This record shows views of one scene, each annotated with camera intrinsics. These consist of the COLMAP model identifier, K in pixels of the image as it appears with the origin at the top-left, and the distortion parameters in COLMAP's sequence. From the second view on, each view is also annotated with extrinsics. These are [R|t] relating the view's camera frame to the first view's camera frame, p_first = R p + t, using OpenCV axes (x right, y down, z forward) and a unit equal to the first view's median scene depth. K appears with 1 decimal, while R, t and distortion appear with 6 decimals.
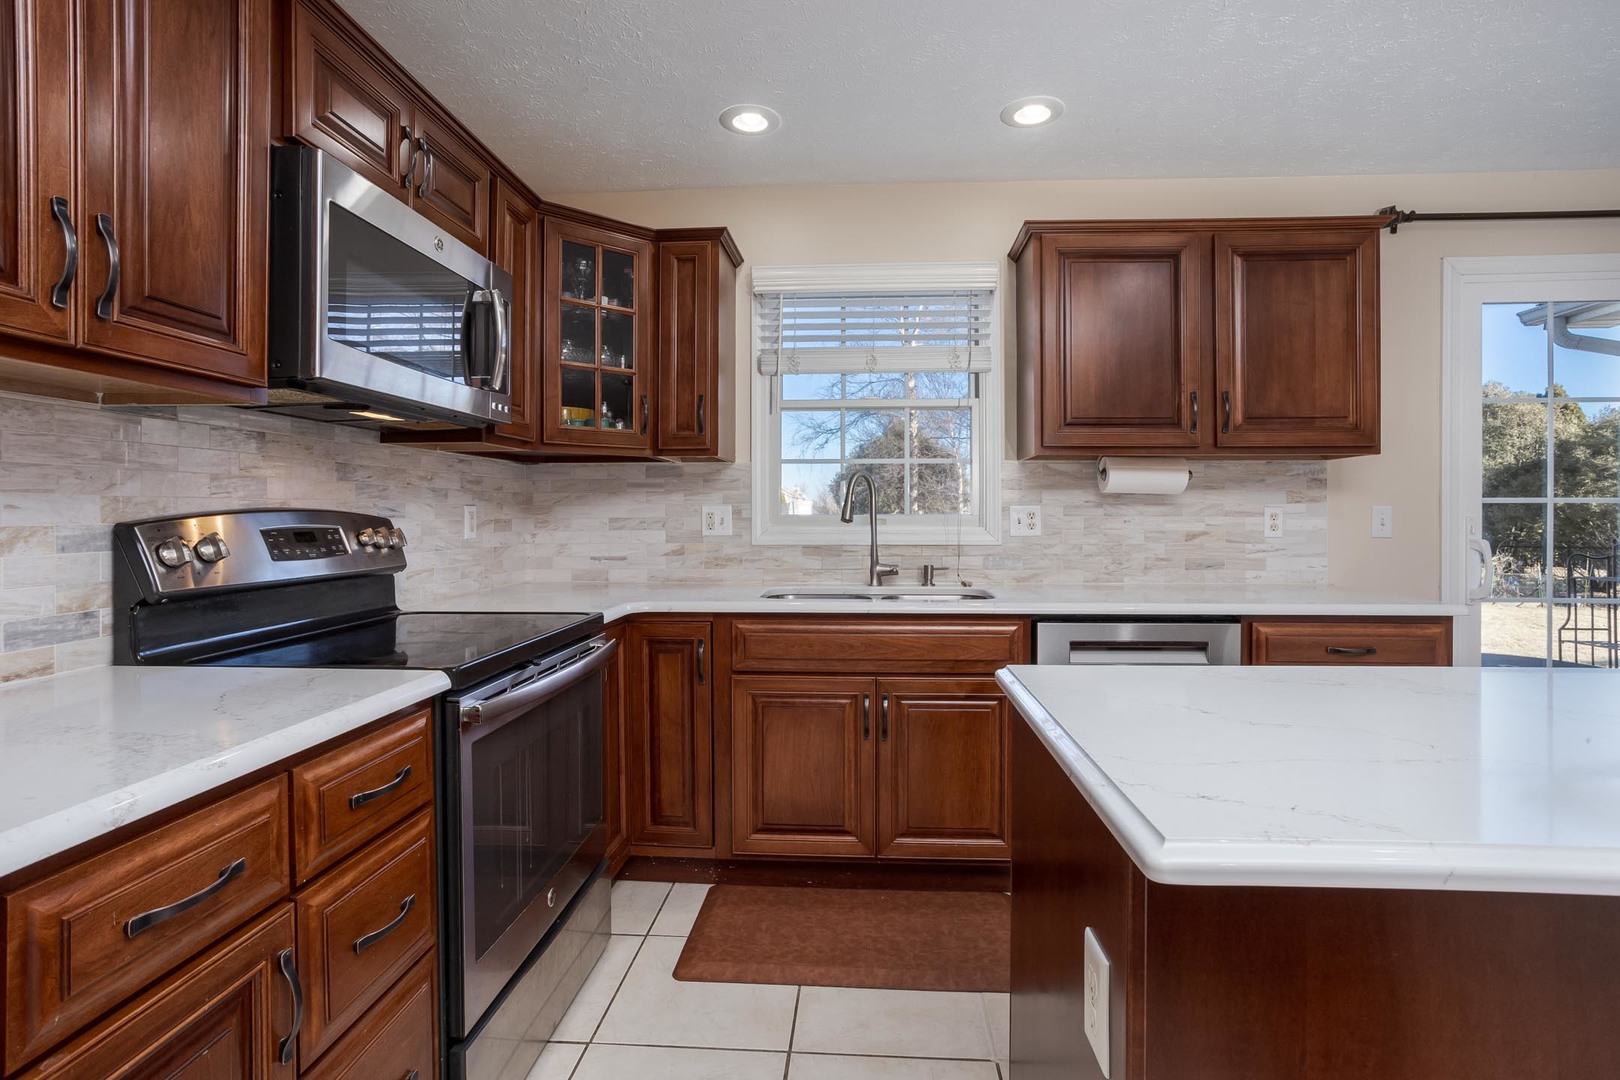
lens RADIAL K [[781.4, 0, 829.3], [0, 781.4, 517.5], [0, 0, 1]] dist [-0.041466, 0.022089]
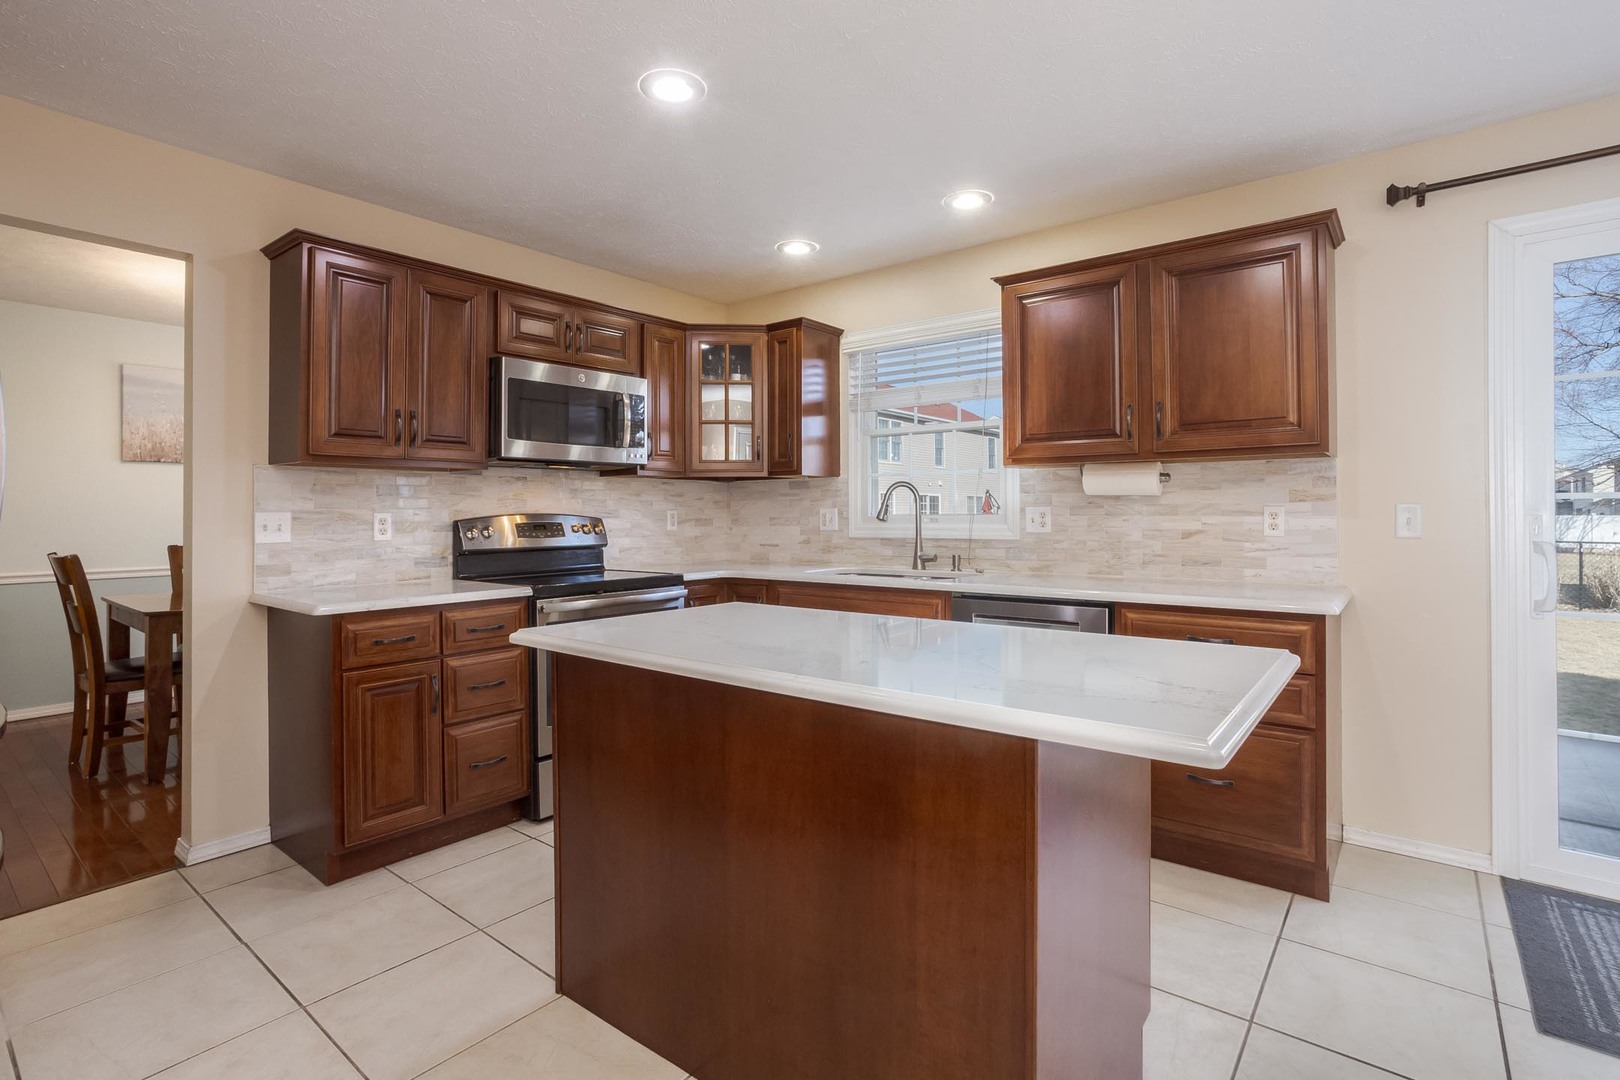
lens RADIAL K [[781.4, 0, 816.4], [0, 781.4, 511.6], [0, 0, 1]] dist [-0.041466, 0.022089]
pose [[0.814857, -0.004658, -0.579644, 0.694701], [0.002248, 0.999986, -0.004875, -0.003083], [0.579658, 0.002669, 0.814855, -0.165338]]
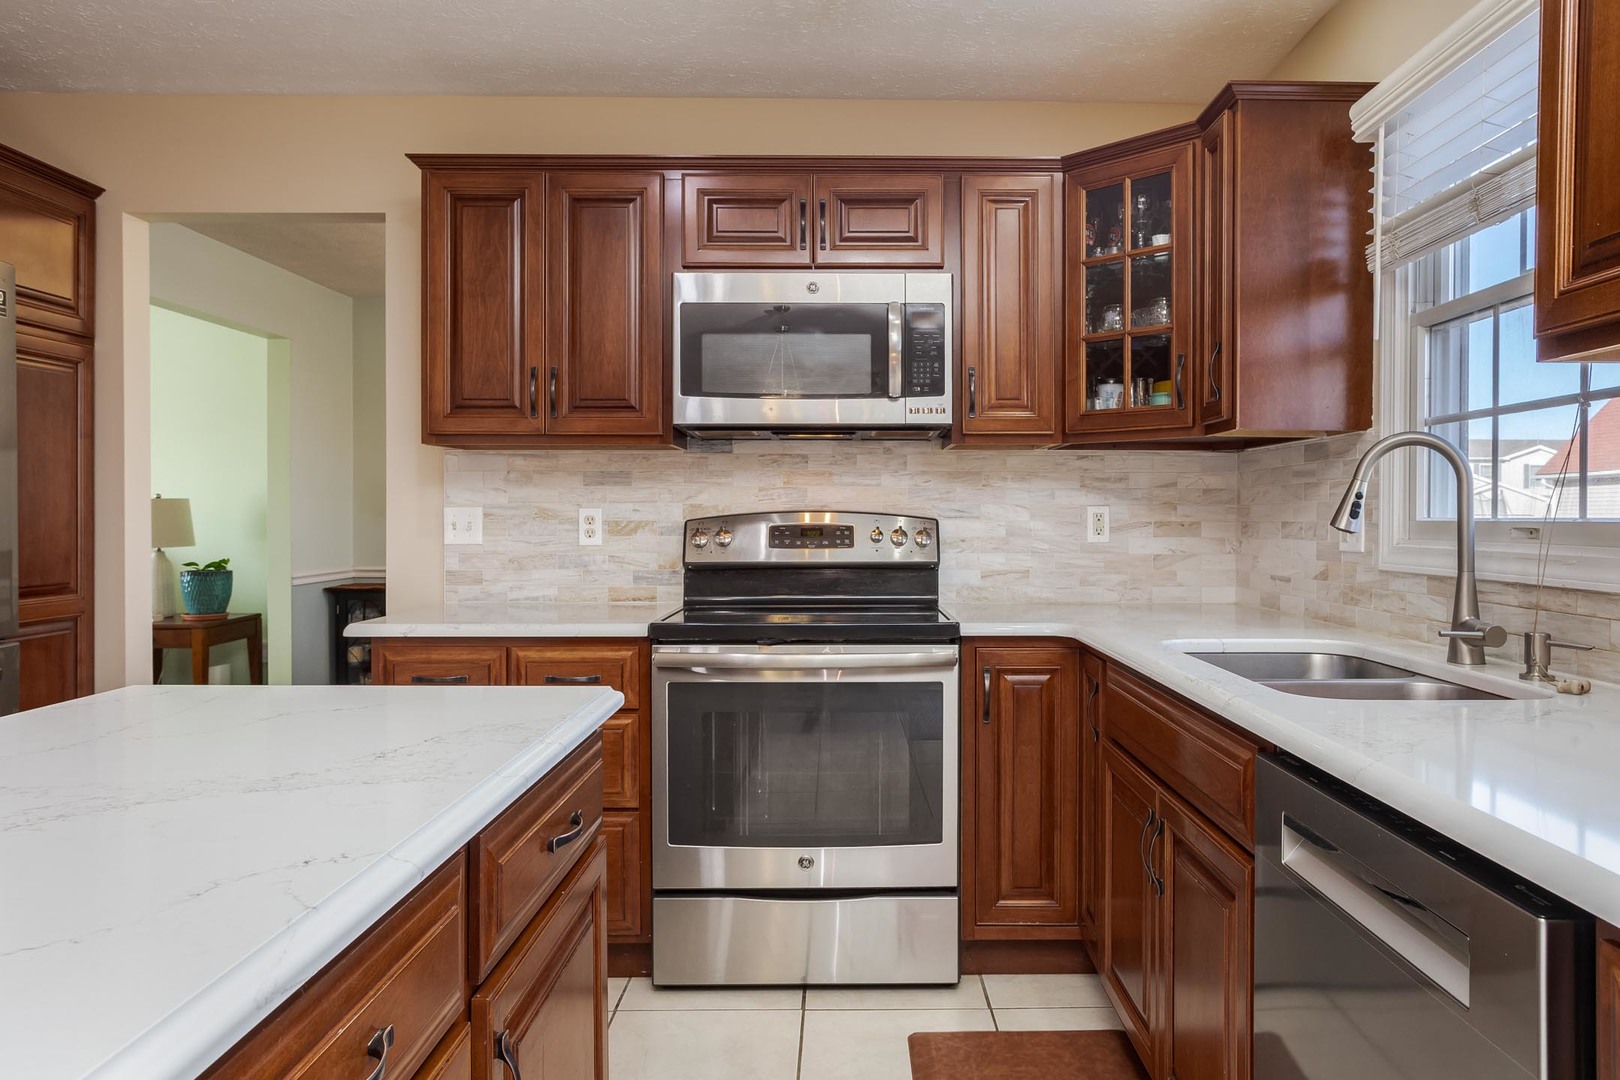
lens RADIAL K [[1096.3, 0, 870.3], [0, 1096.3, 522.0], [0, 0, 1]] dist [-0.039955, 0.020204]
pose [[0.059505, 0.007376, -0.998201, 0.730050], [-0.006490, 0.999954, 0.007002, -0.003430], [0.998207, 0.006062, 0.059550, 0.607499]]
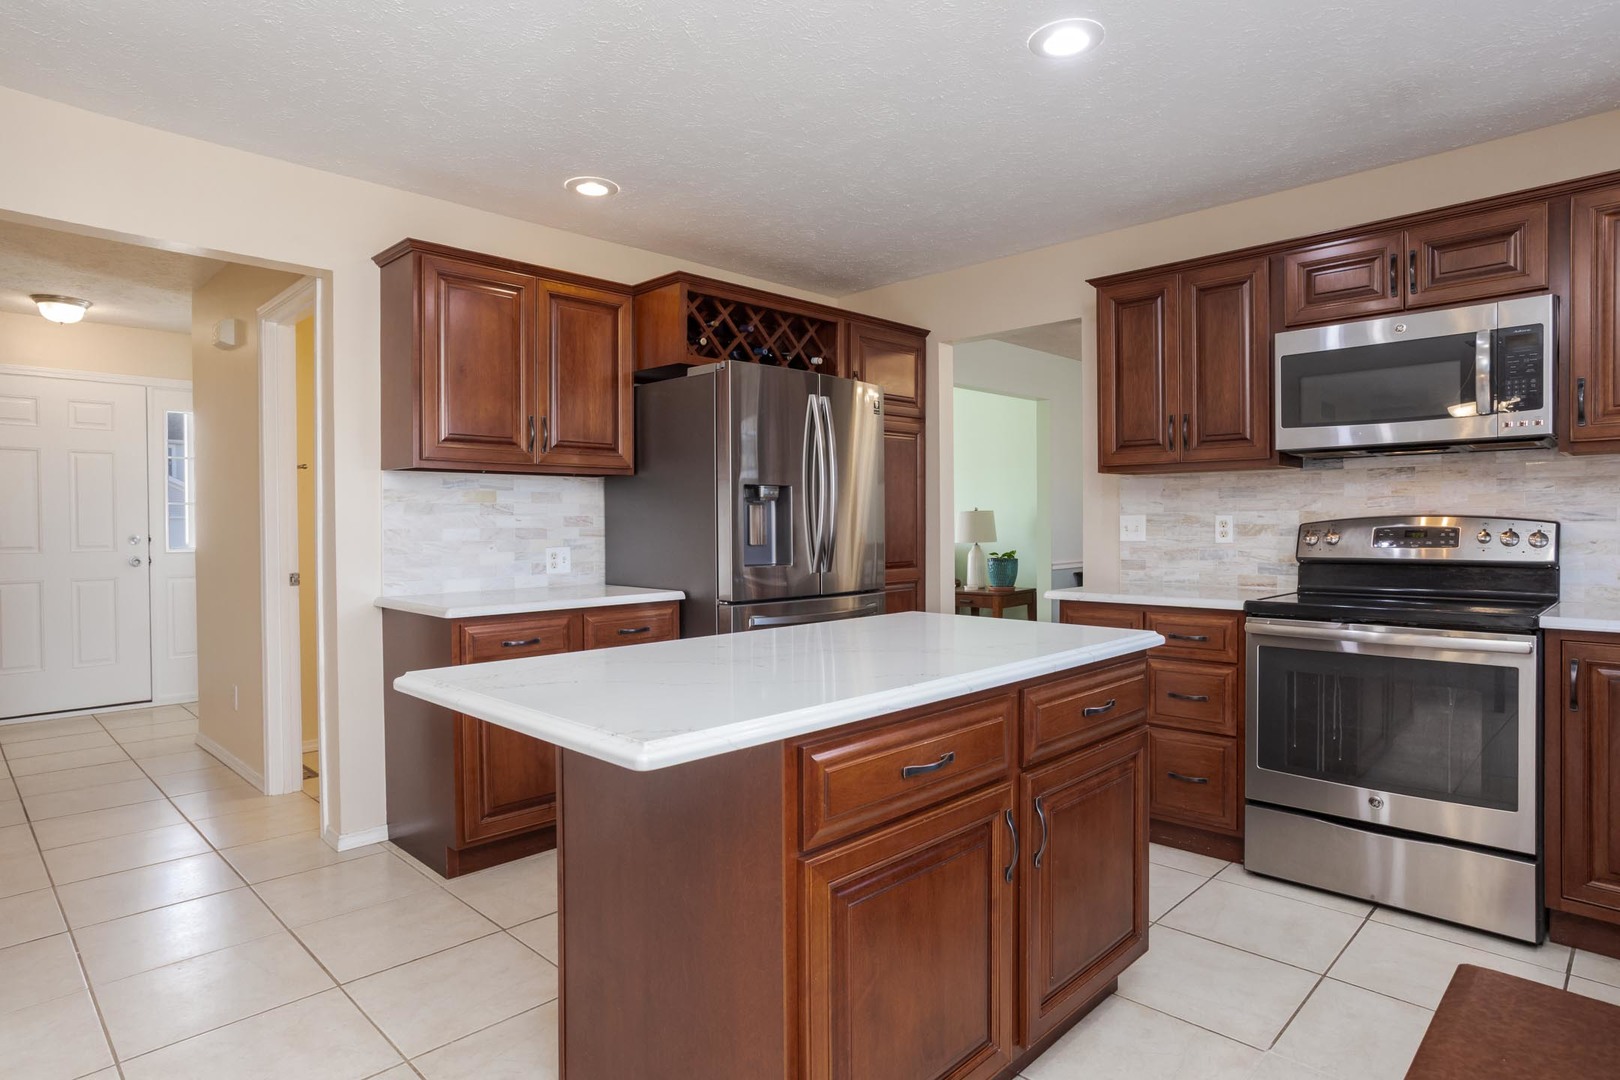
lens RADIAL K [[886.1, 0, 806.1], [0, 886.1, 534.8], [0, 0, 1]] dist [-0.032668, 0.016448]
pose [[-0.677154, 0.015288, -0.735682, 0.873919], [0.002721, 0.999829, 0.018272, -0.004473], [0.735836, 0.010371, -0.677080, 0.790582]]
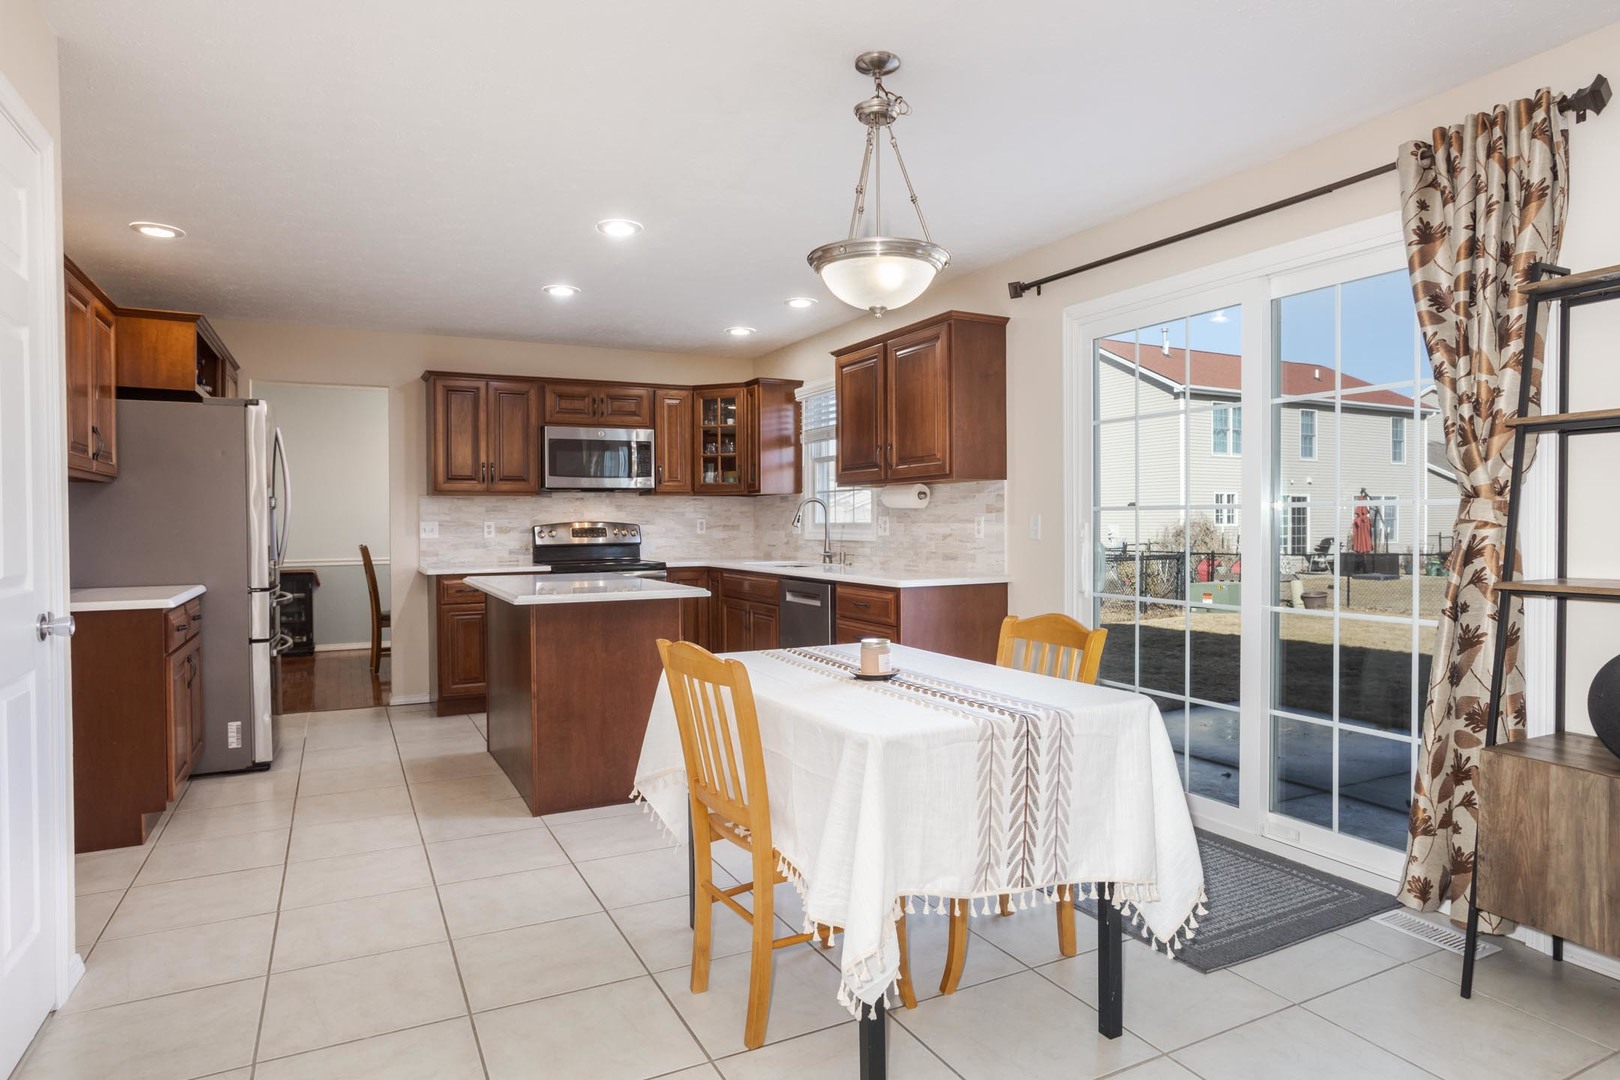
lens RADIAL K [[970.8, 0, 814.3], [0, 970.8, 534.8], [0, 0, 1]] dist [-0.022119, -0.000050]
pose [[0.491059, 0.009414, -0.871075, 1.980841], [0.003222, 0.999915, 0.012623, -0.003046], [0.871120, -0.009005, 0.490987, -0.088765]]
